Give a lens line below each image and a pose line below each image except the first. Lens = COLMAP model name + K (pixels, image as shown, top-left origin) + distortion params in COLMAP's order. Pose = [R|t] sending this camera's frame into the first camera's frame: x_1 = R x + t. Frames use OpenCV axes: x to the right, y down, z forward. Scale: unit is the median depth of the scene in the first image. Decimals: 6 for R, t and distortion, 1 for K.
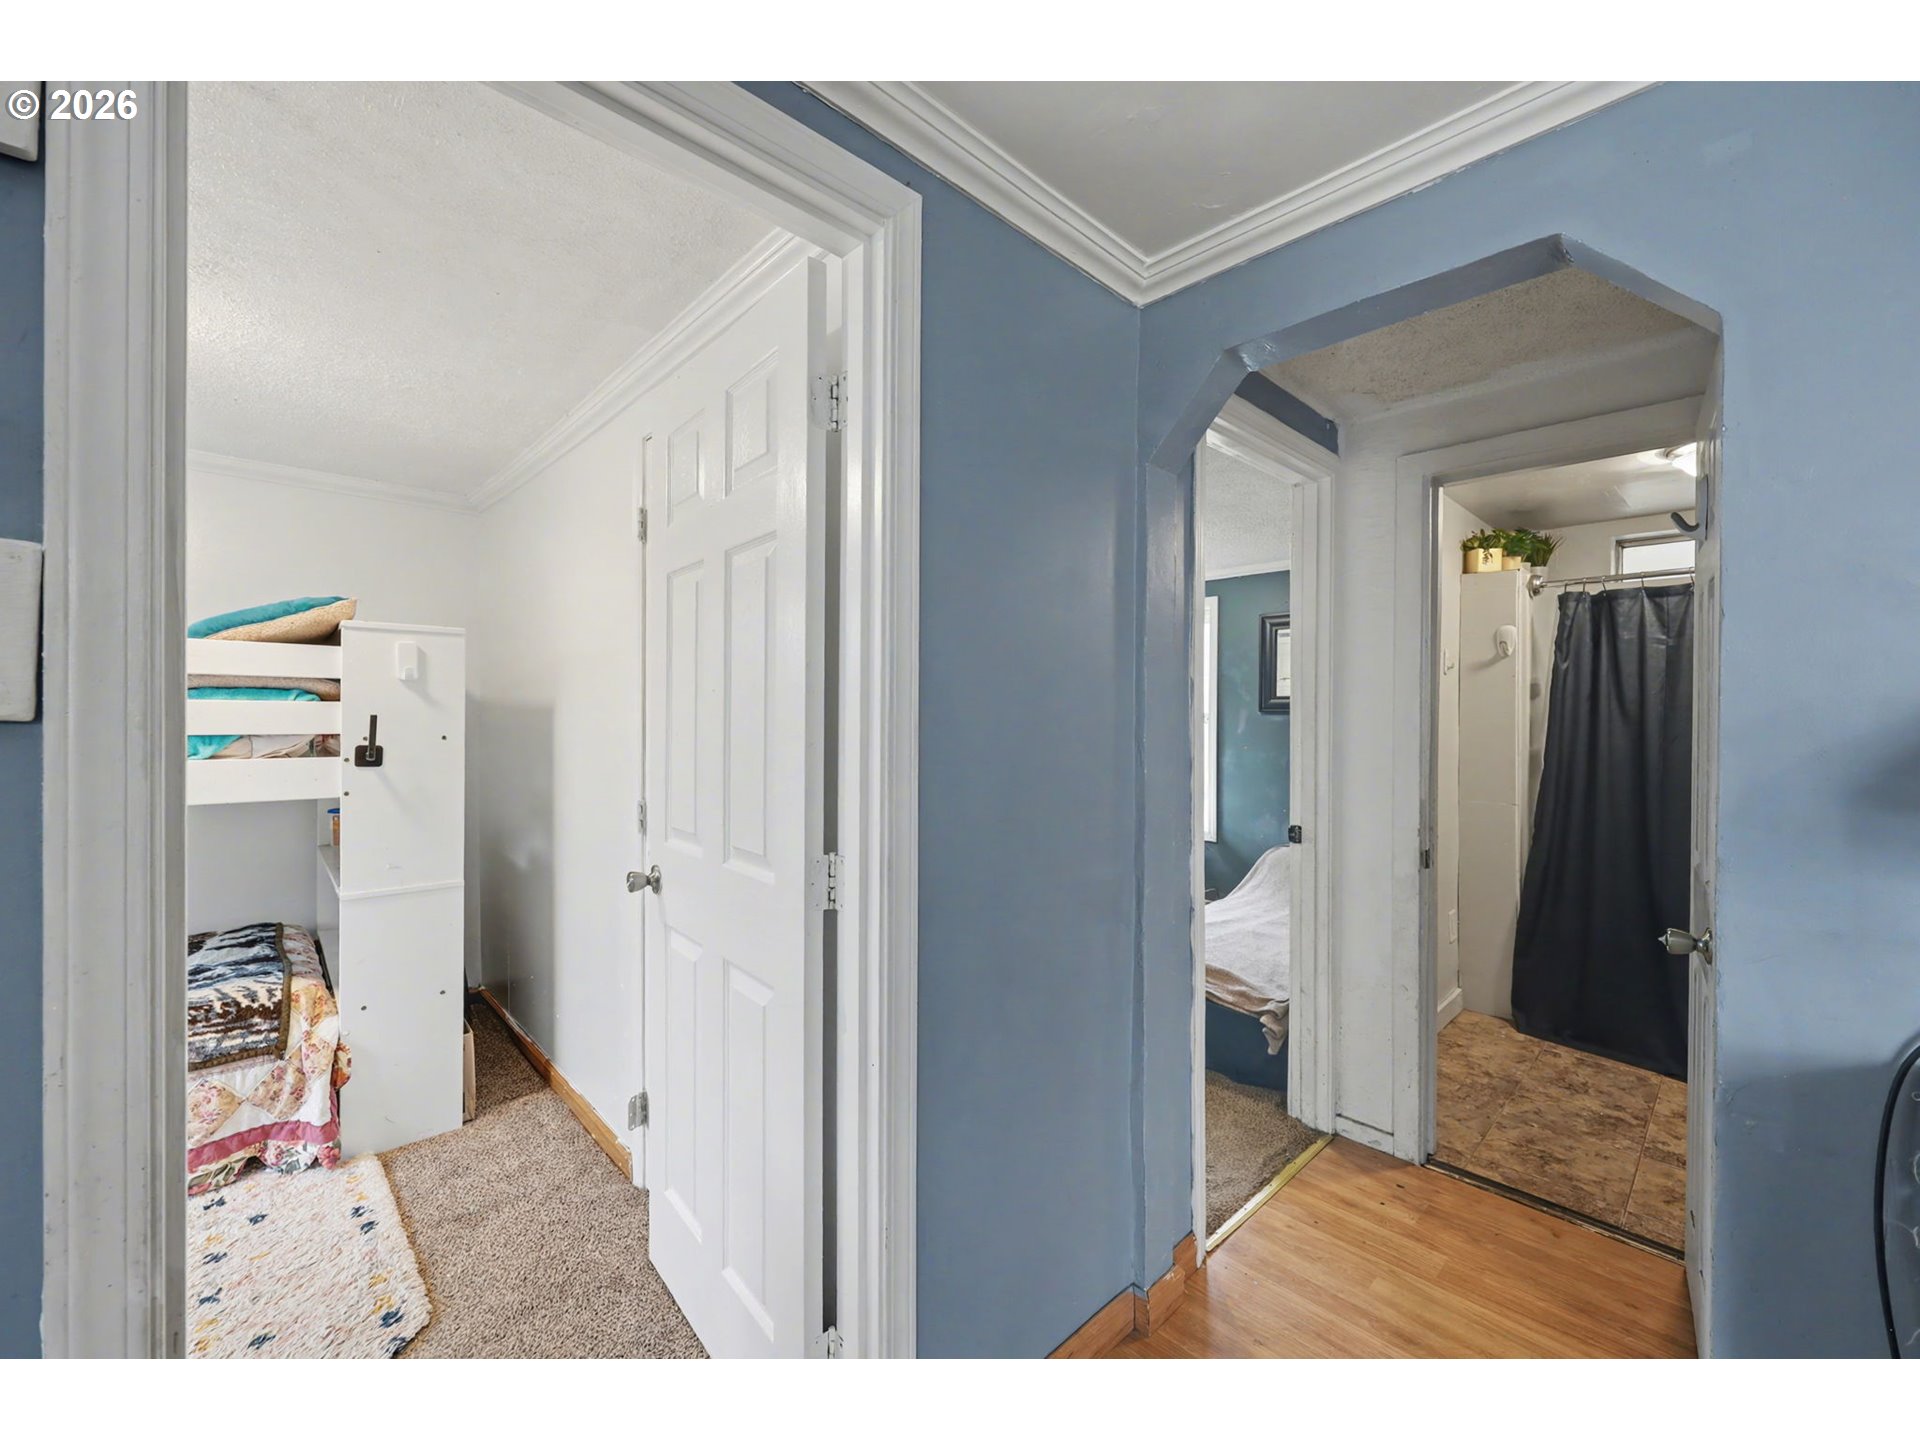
lens RADIAL K [[782.5, 0, 967.3], [0, 782.5, 714.5], [0, 0, 1]] dist [-0.008598, 0.000369]
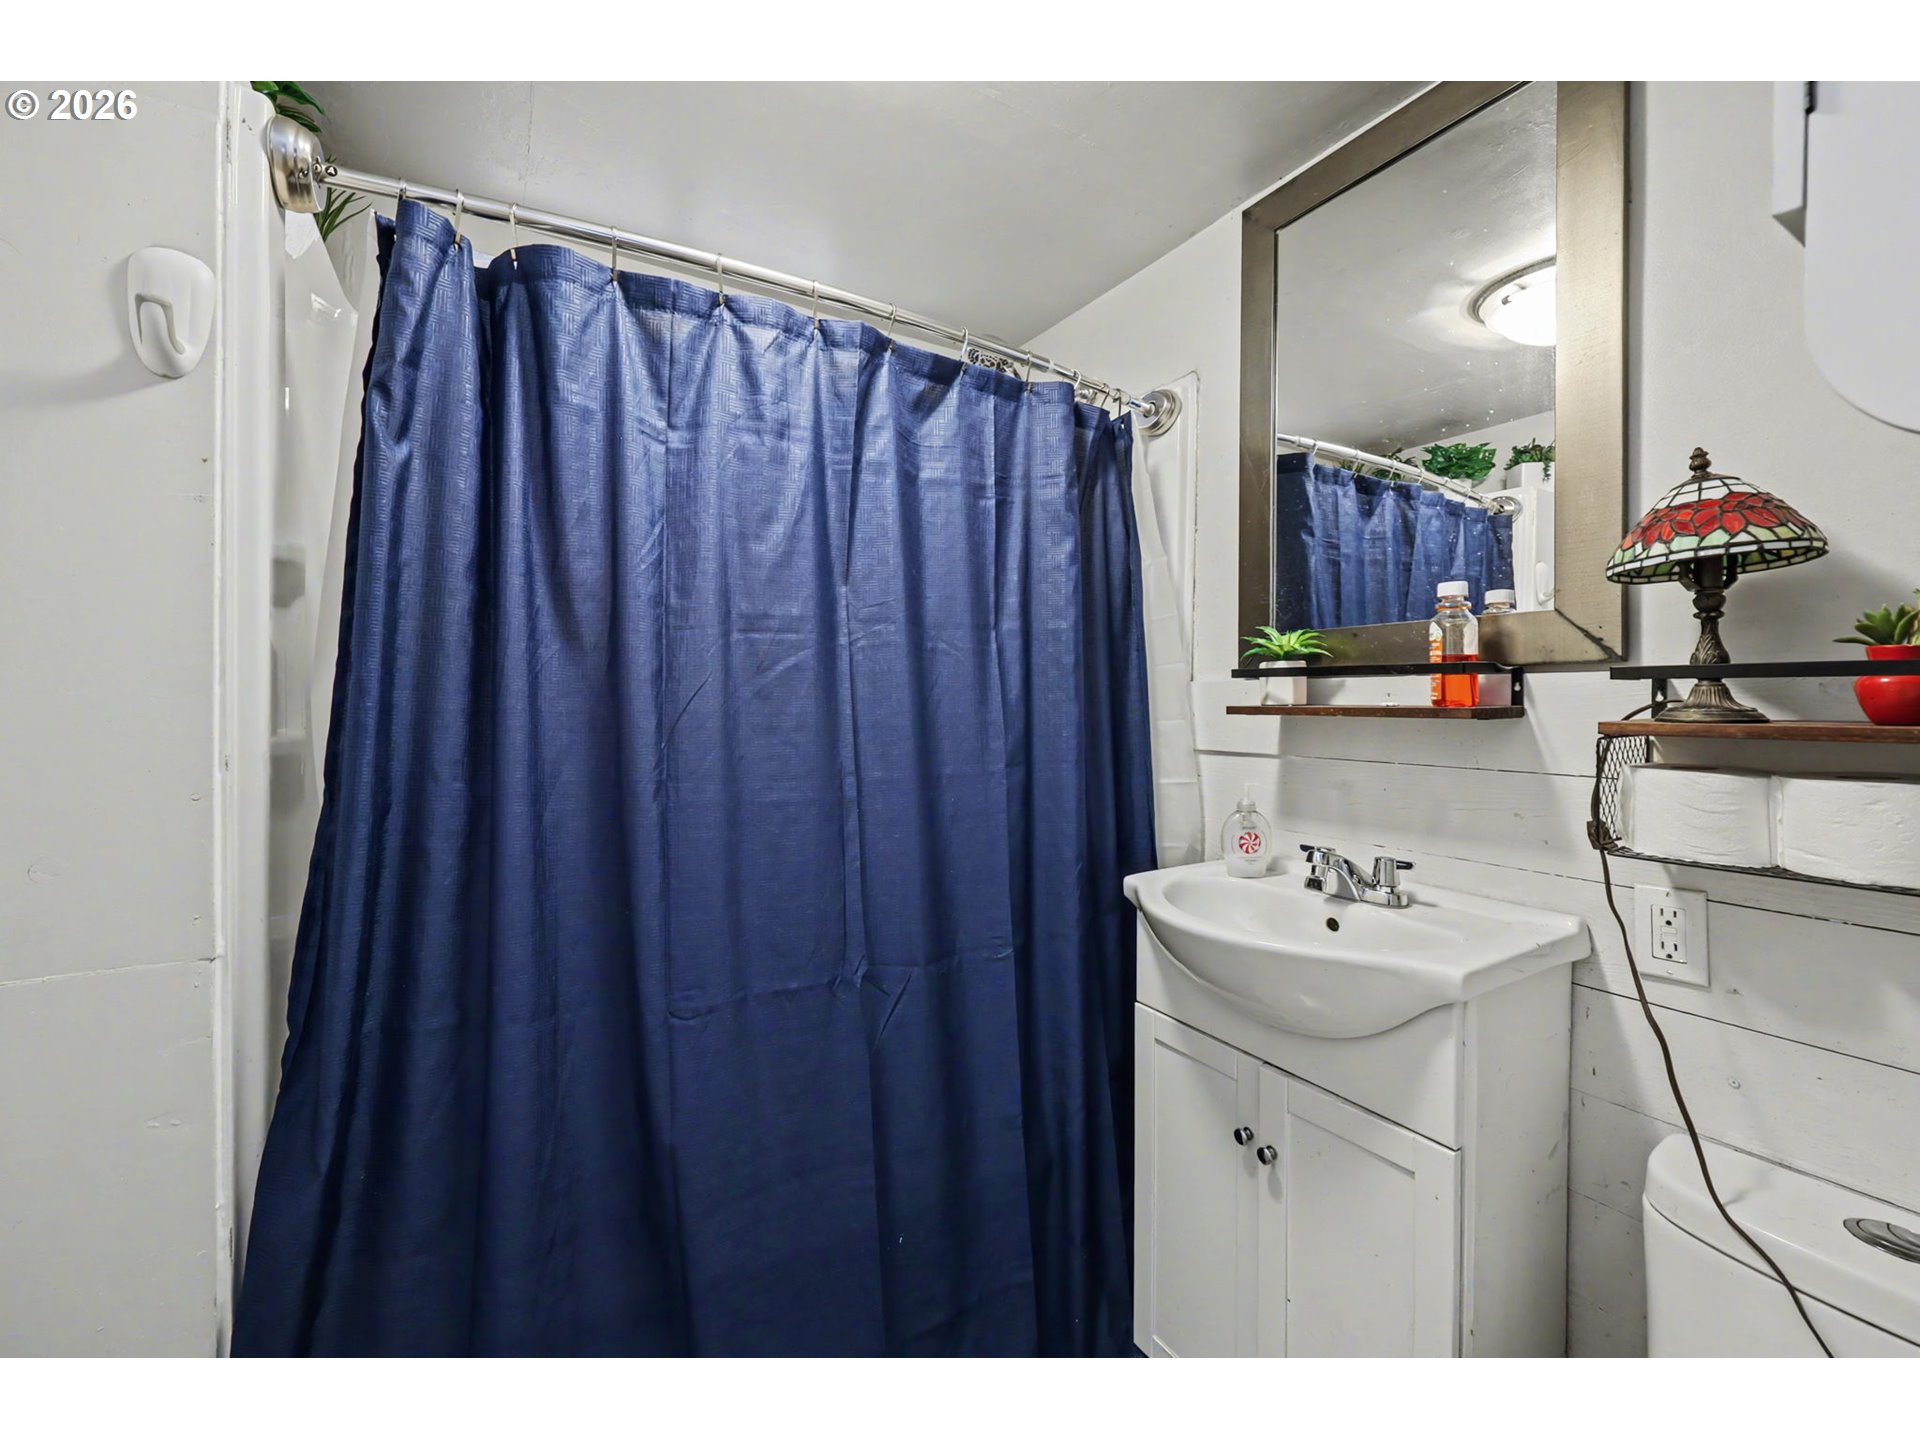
lens RADIAL K [[782.5, 0, 952.8], [0, 782.5, 725.0], [0, 0, 1]] dist [-0.008598, 0.000369]
pose [[0.300466, -0.004514, 0.953782, 0.569387], [-0.001901, 0.999984, 0.005332, 0.040564], [-0.953791, -0.003415, 0.300452, 0.737332]]
